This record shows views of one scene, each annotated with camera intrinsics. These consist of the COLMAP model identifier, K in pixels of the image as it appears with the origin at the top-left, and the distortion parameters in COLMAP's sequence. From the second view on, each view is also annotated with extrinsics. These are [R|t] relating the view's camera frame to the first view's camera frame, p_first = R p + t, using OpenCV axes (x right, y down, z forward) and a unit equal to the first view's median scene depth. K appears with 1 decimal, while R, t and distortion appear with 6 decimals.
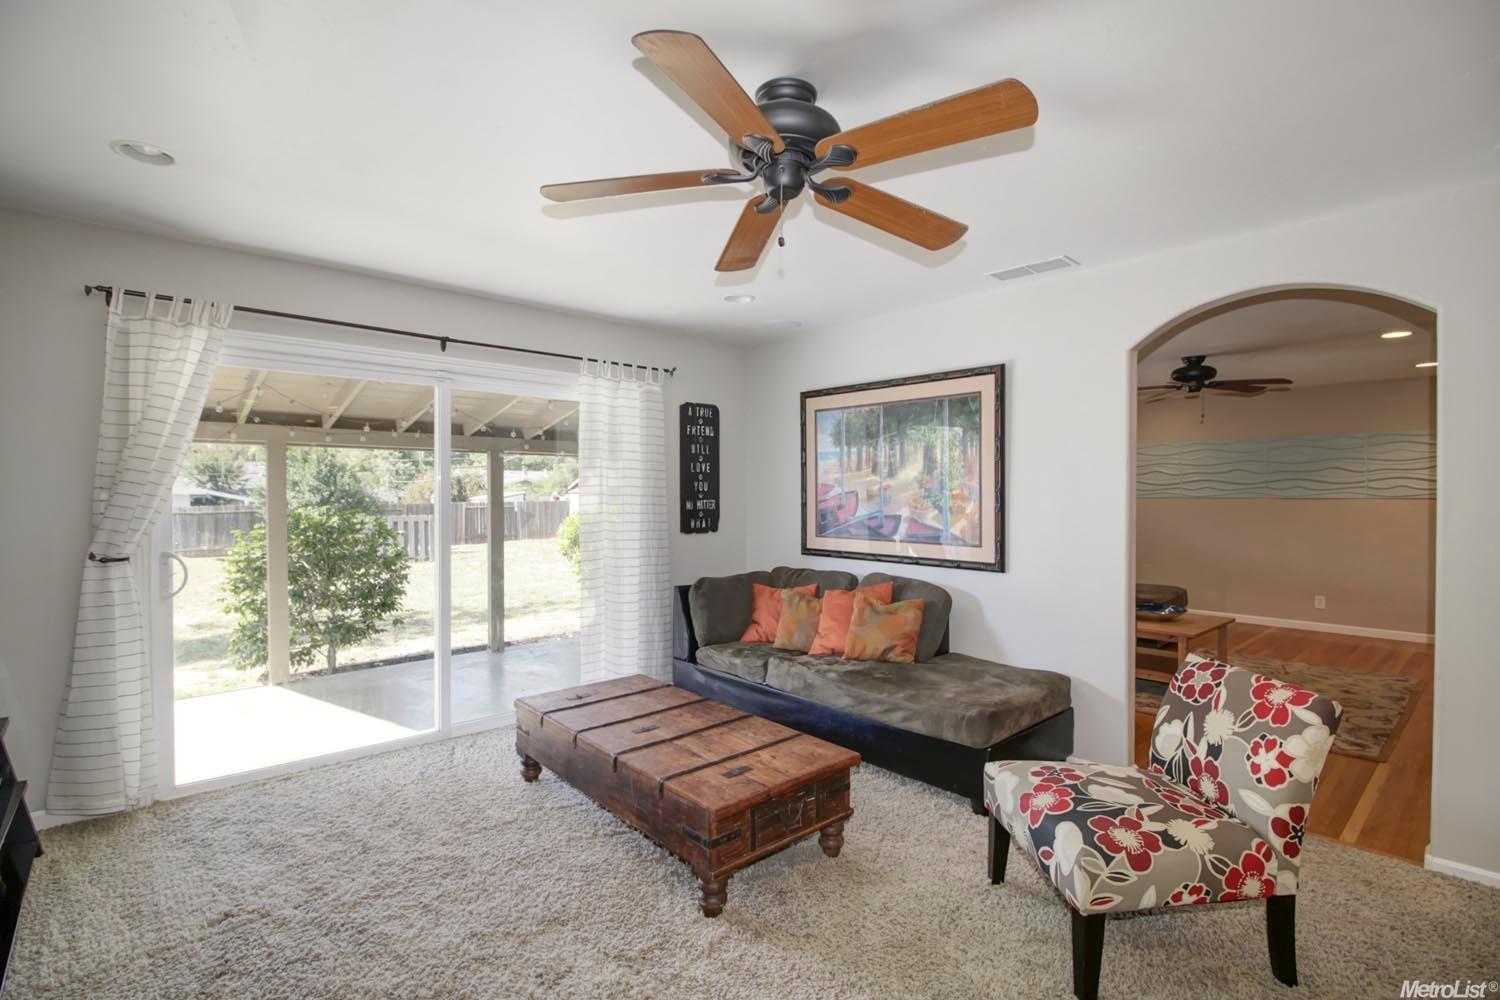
lens RADIAL K [[697.8, 0, 745.0], [0, 697.8, 504.1], [0, 0, 1]] dist [-0.001868, -0.011719]
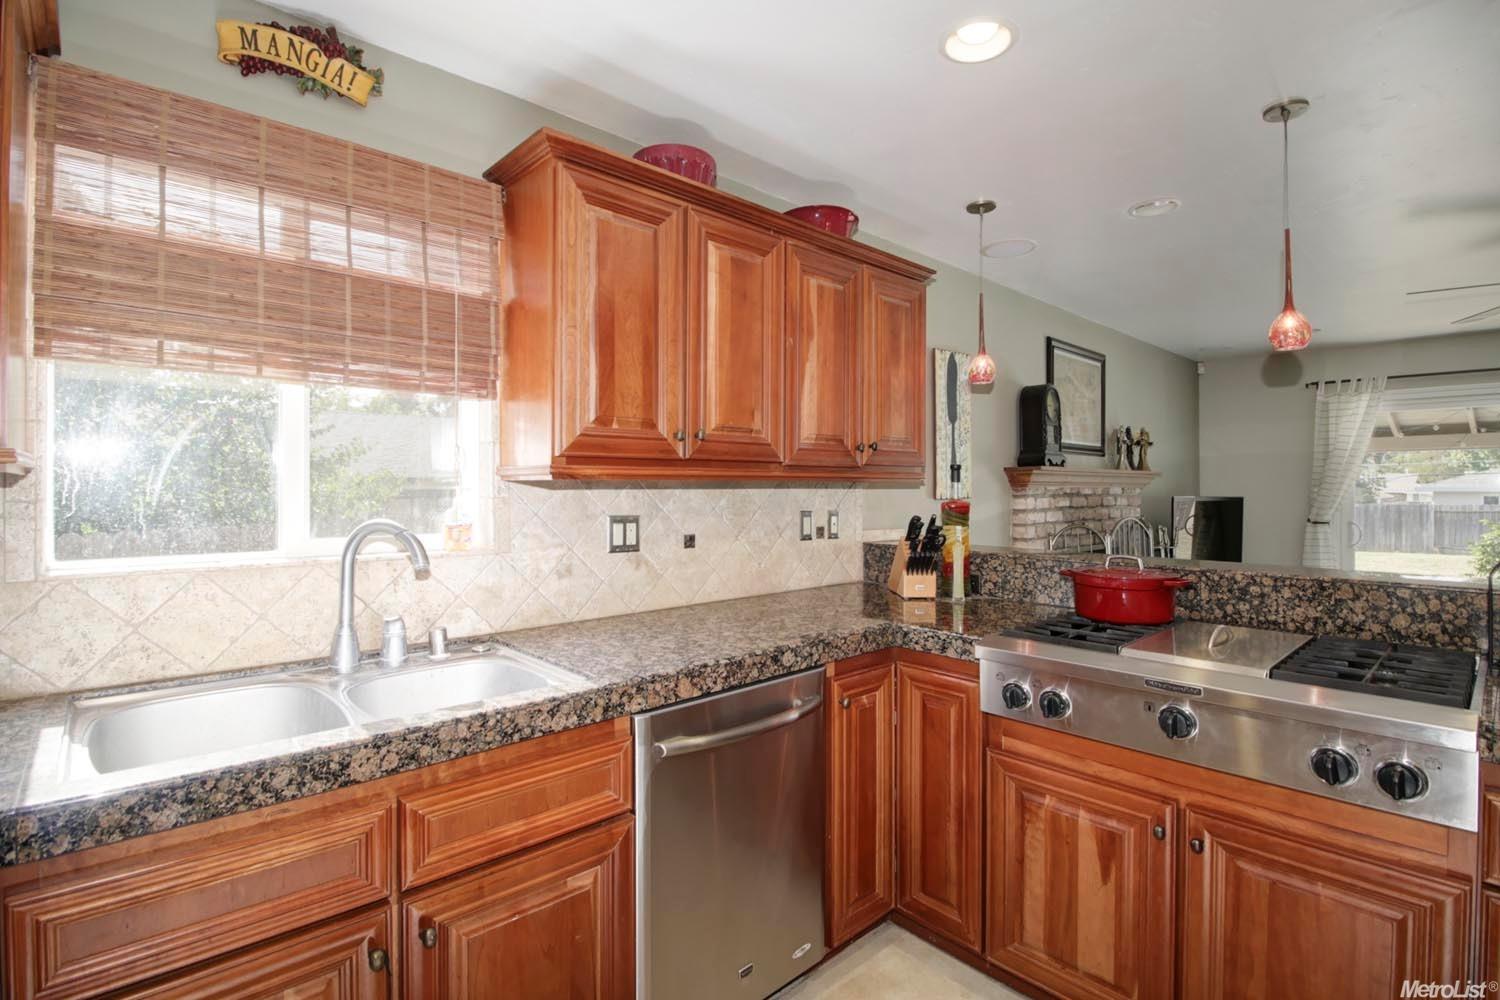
lens RADIAL K [[697.8, 0, 764.4], [0, 697.8, 489.2], [0, 0, 1]] dist [-0.001868, -0.011719]
pose [[0.007256, -0.003105, -0.999969, 0.713992], [-0.014816, 0.999885, -0.003213, 0.011357], [0.999864, 0.014839, 0.007210, -0.397926]]
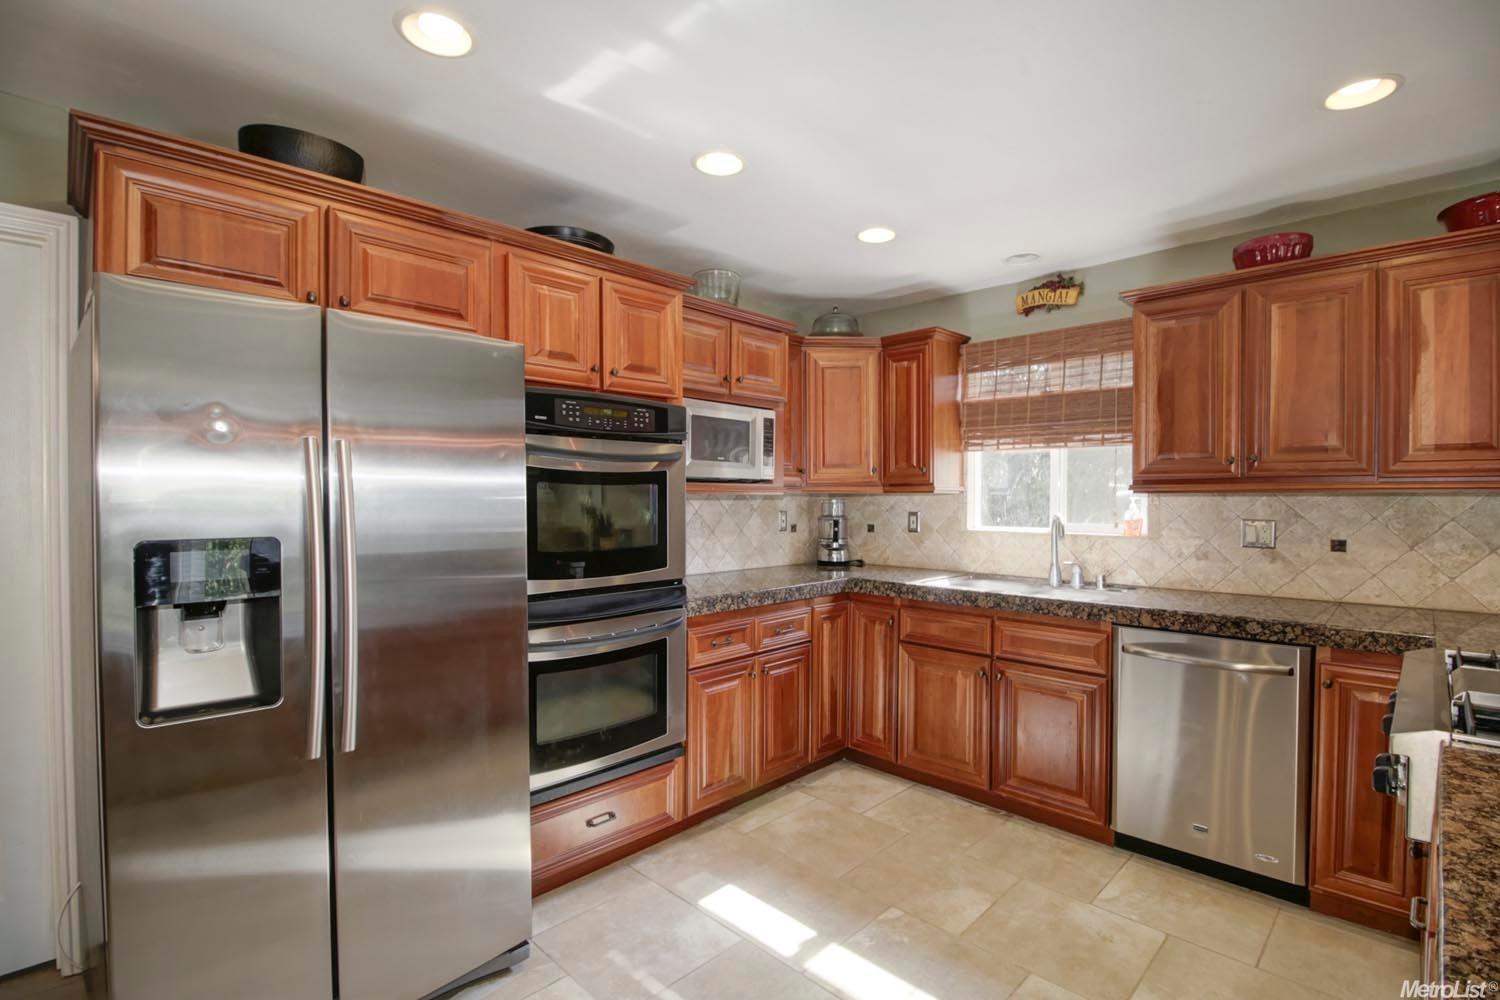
lens RADIAL K [[697.8, 0, 747.7], [0, 697.8, 506.9], [0, 0, 1]] dist [-0.001868, -0.011719]
pose [[-0.998379, -0.004760, -0.056710, 0.728532], [-0.006411, 0.999560, 0.028964, 0.001511], [0.056548, 0.029281, -0.997970, 0.173472]]
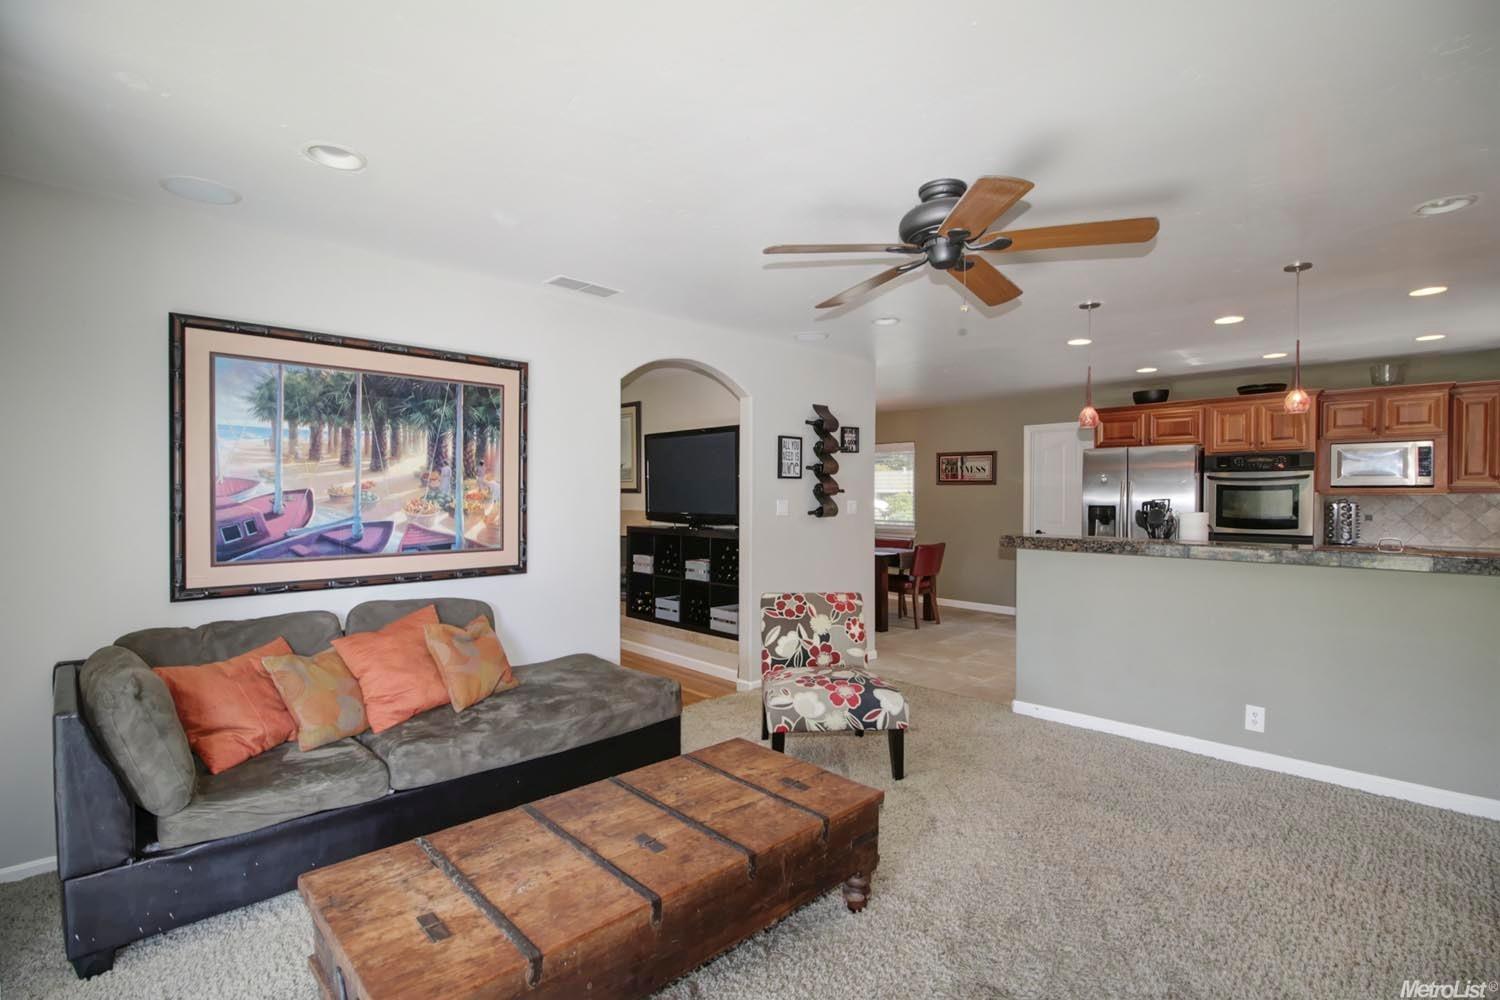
lens RADIAL K [[697.8, 0, 753.5], [0, 697.8, 507.7], [0, 0, 1]] dist [-0.001868, -0.011719]
pose [[-0.037950, -0.021940, 0.999039, -0.584250], [0.013977, 0.999649, 0.022484, -0.011709], [-0.999182, 0.014817, -0.037630, 0.659658]]
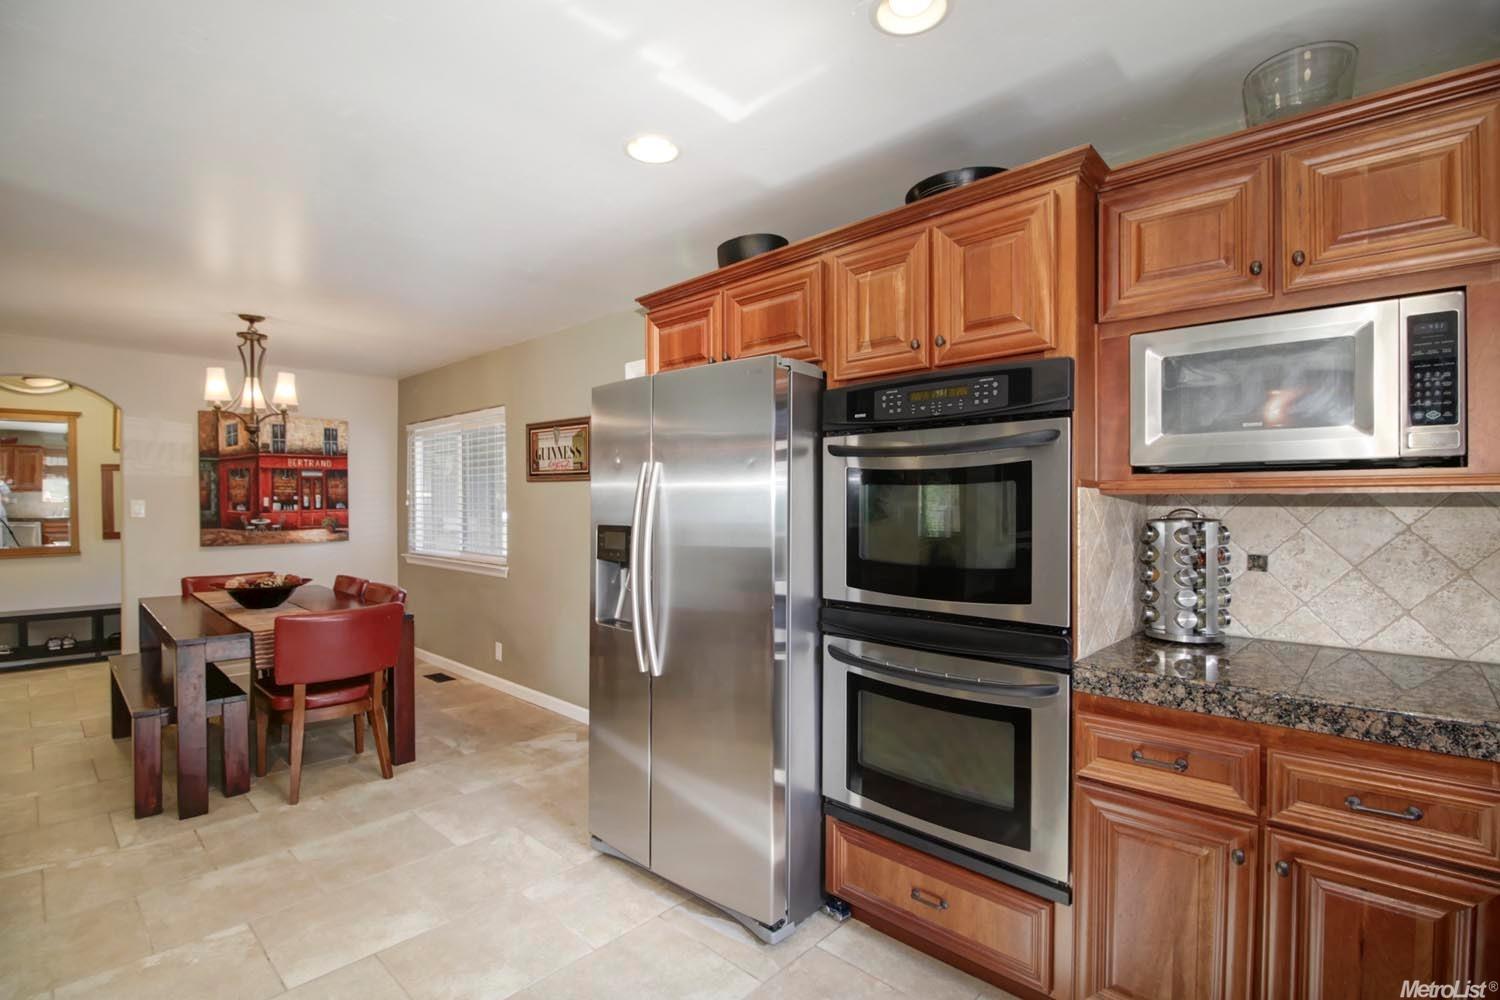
lens RADIAL K [[697.8, 0, 759.4], [0, 697.8, 504.3], [0, 0, 1]] dist [-0.001868, -0.011719]
pose [[-0.088199, -0.007227, 0.996077, 0.343142], [0.017023, 0.999817, 0.008762, 0.007826], [-0.995957, 0.017729, -0.088060, -0.276450]]
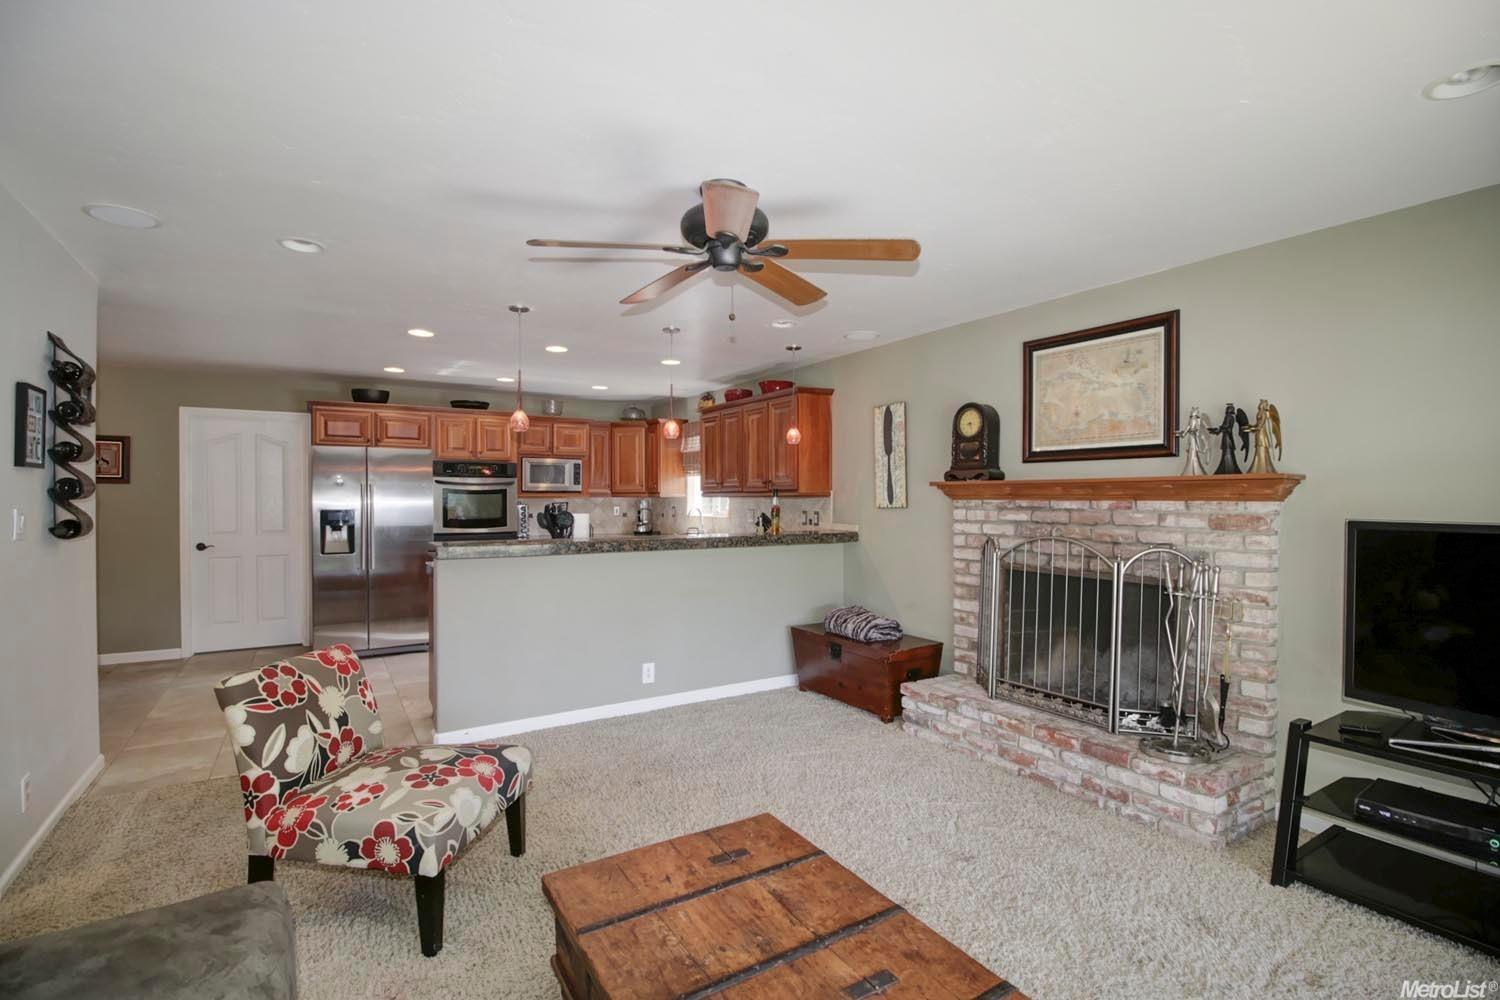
lens RADIAL K [[697.8, 0, 749.2], [0, 697.8, 501.6], [0, 0, 1]] dist [-0.001868, -0.011719]
pose [[-0.984658, -0.005905, 0.174394, -0.101414], [-0.002270, 0.999776, 0.021036, -0.018414], [-0.174479, 0.020317, -0.984451, 1.066973]]
